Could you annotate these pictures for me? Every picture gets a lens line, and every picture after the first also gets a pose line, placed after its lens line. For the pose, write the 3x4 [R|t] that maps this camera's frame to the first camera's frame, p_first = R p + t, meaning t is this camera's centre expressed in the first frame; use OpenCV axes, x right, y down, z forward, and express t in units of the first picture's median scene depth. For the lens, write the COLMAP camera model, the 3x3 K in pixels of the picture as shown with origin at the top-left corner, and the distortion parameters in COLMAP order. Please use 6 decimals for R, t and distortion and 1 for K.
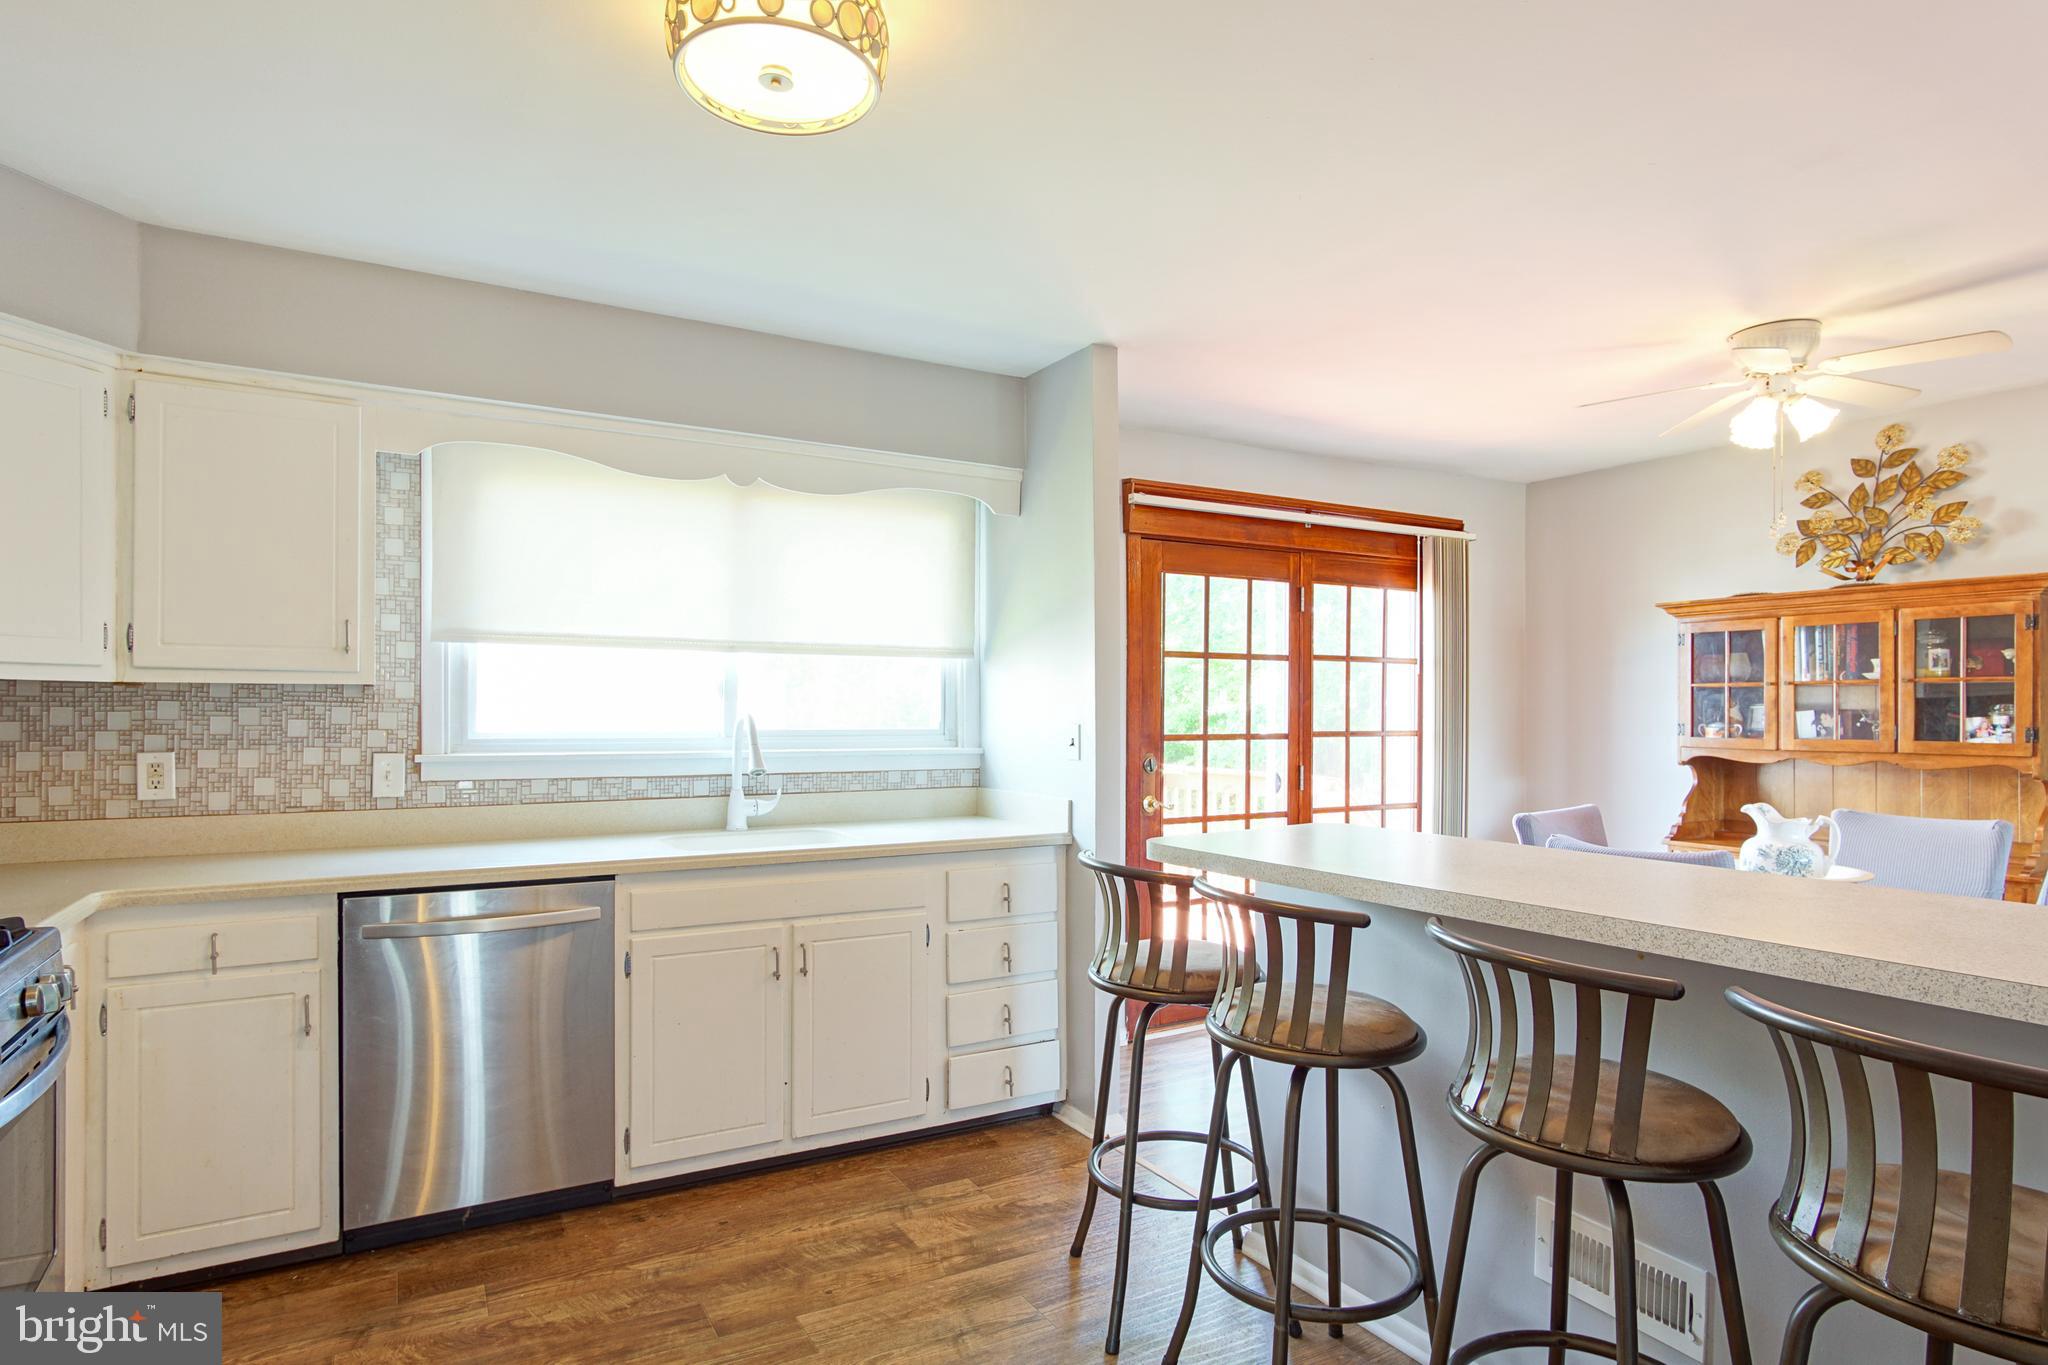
lens RADIAL K [[1104.1, 0, 1023.6], [0, 1104.1, 697.5], [0, 0, 1]] dist [-0.017941, 0.009435]
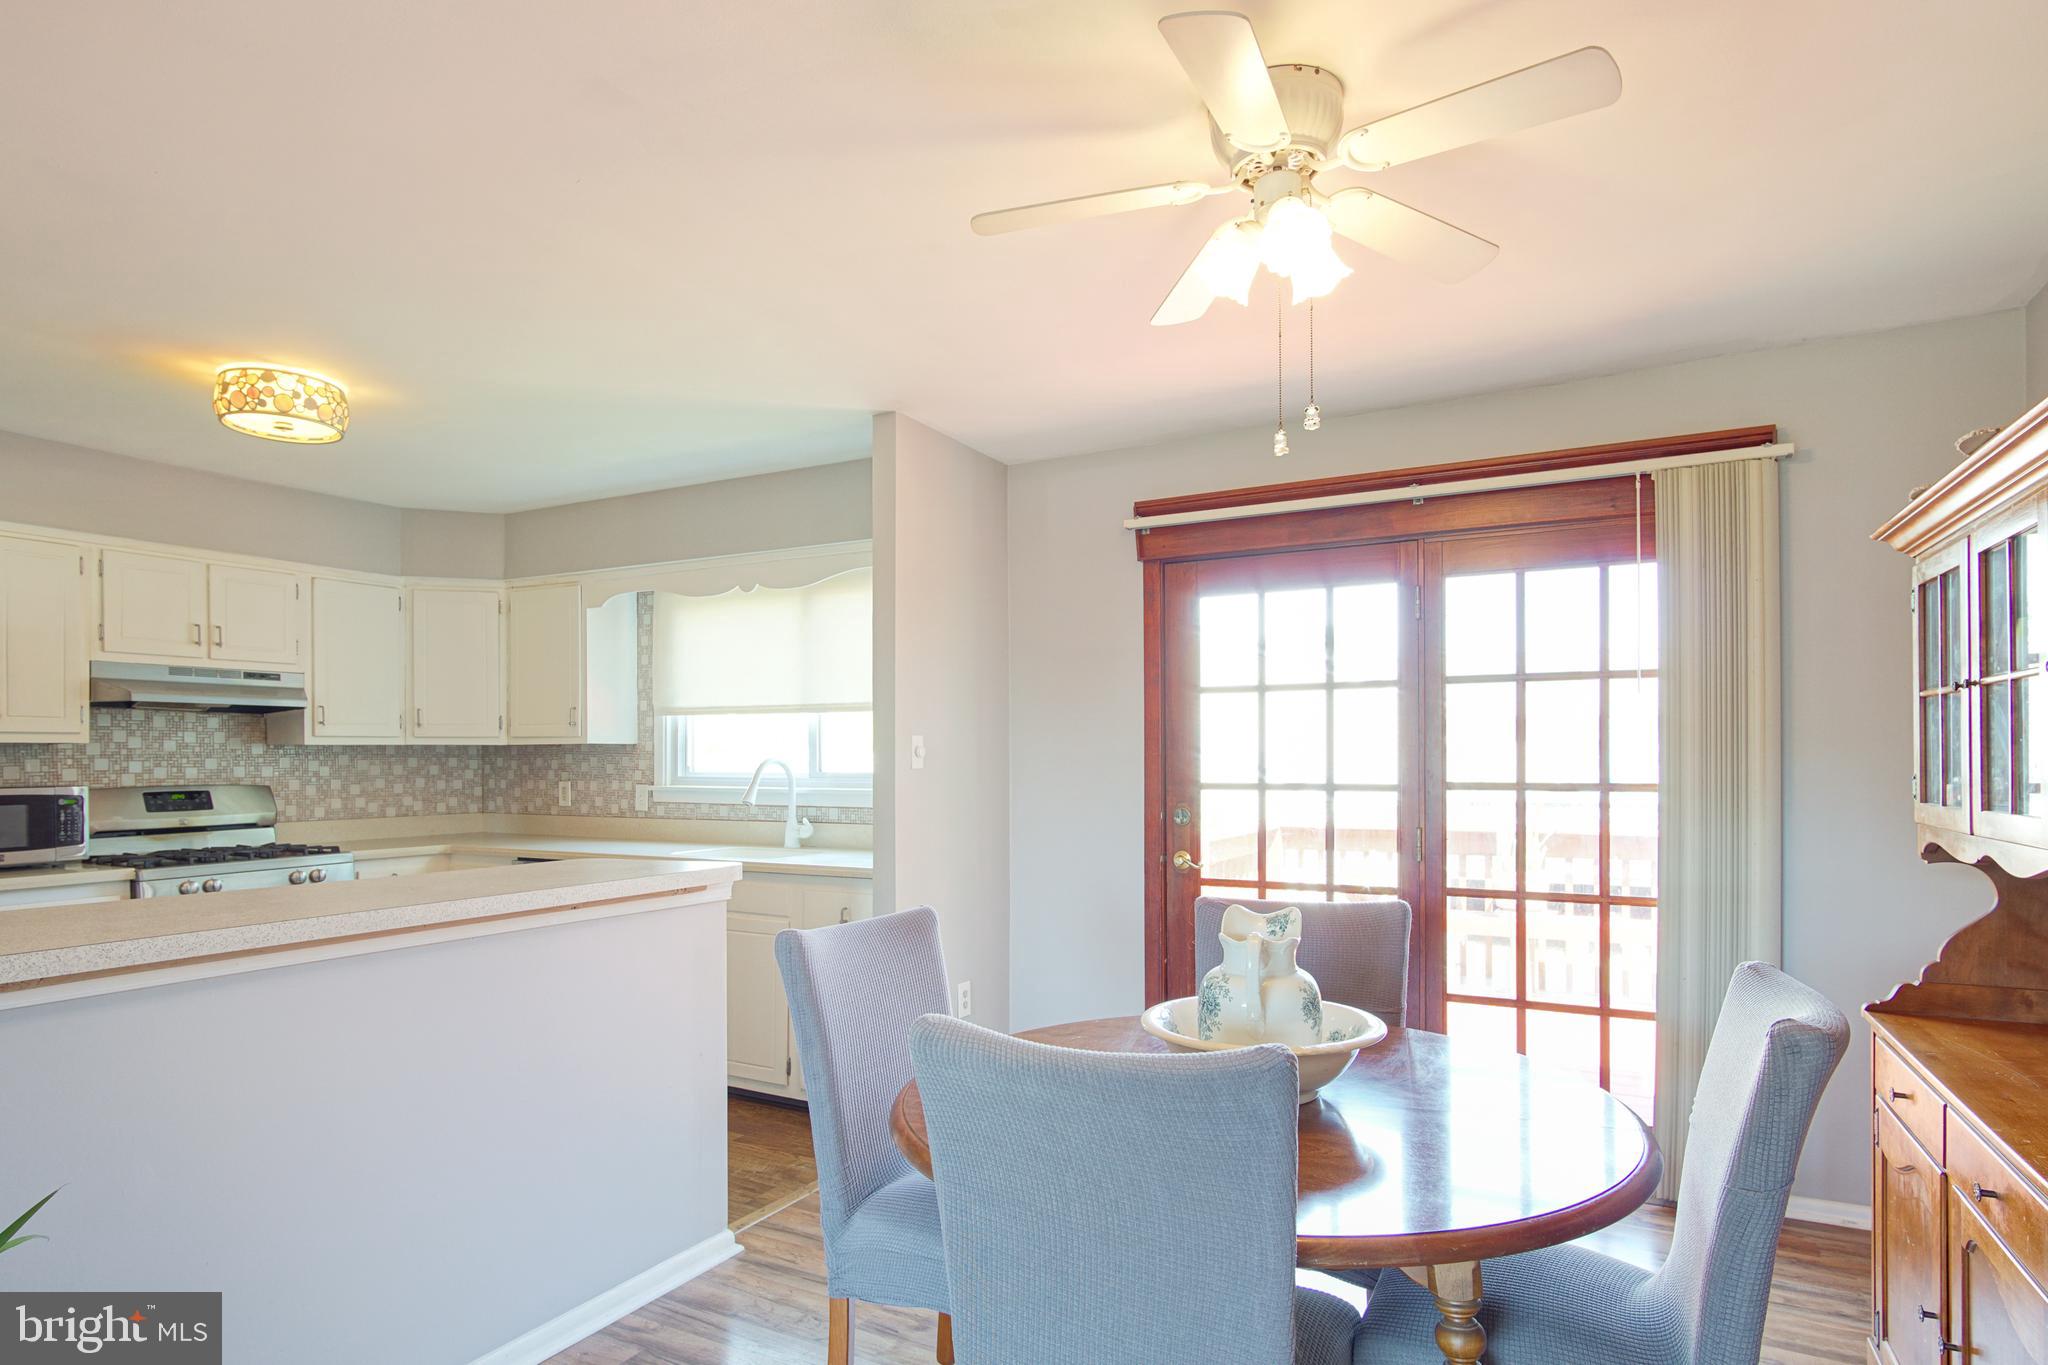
lens RADIAL K [[1104.1, 0, 1025.2], [0, 1104.1, 761.6], [0, 0, 1]] dist [-0.017941, 0.009435]
pose [[0.536094, -0.001340, -0.844157, 1.142376], [0.014732, 0.999861, 0.007768, 0.011735], [0.844030, -0.016600, 0.536039, 0.595289]]
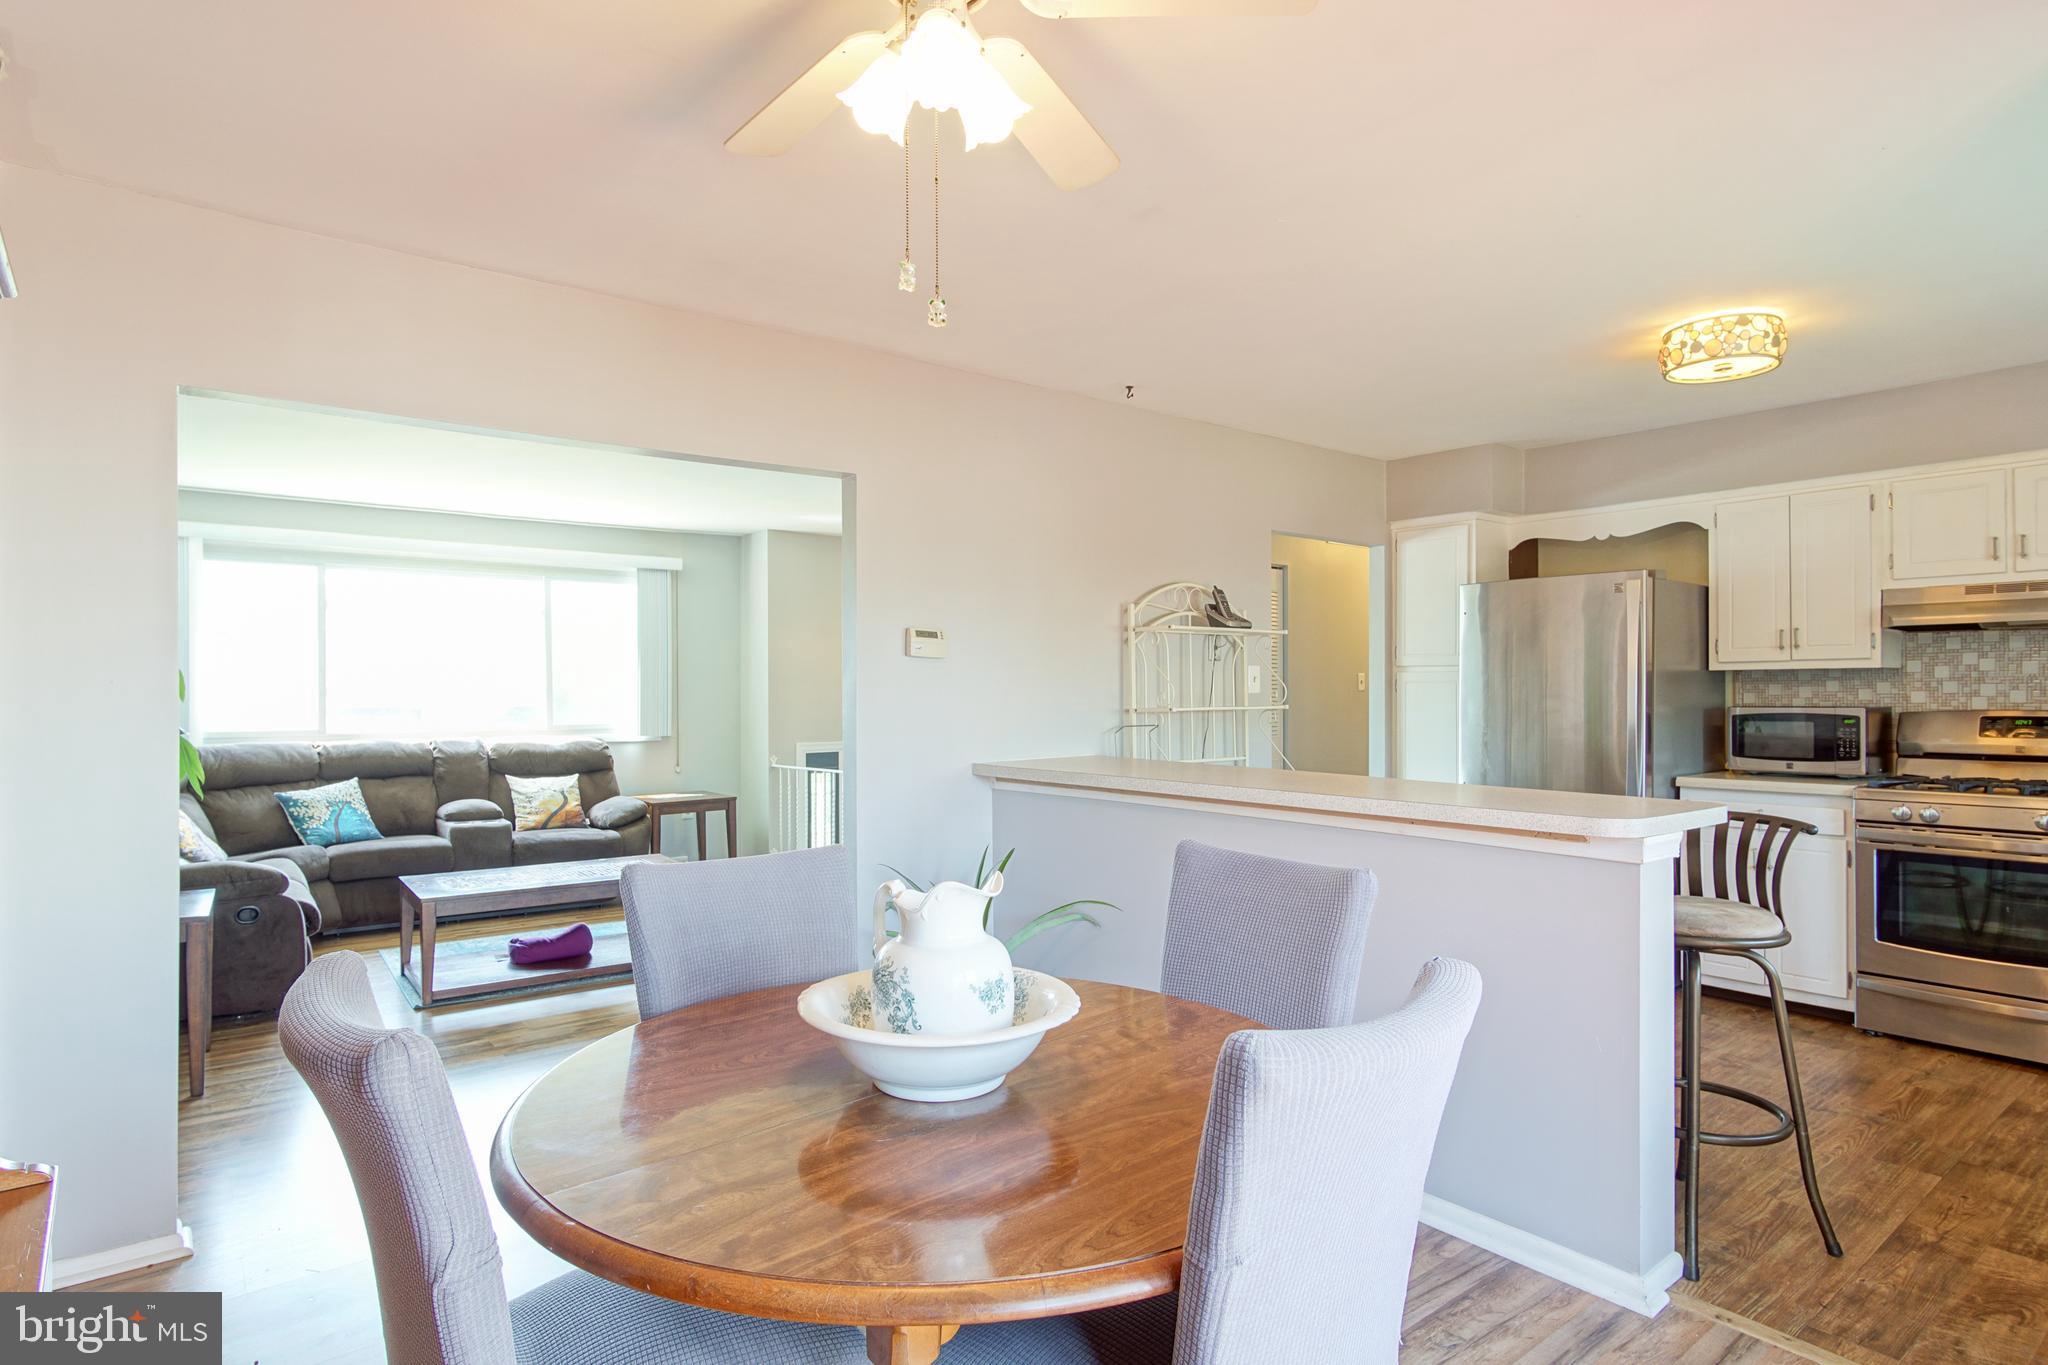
lens RADIAL K [[1104.1, 0, 1014.6], [0, 1104.1, 692.8], [0, 0, 1]] dist [-0.017941, 0.009435]
pose [[-0.988642, 0.003339, -0.150254, 0.748624], [0.004484, 0.999963, -0.007279, 0.020680], [0.150225, -0.007870, -0.988621, 1.542844]]
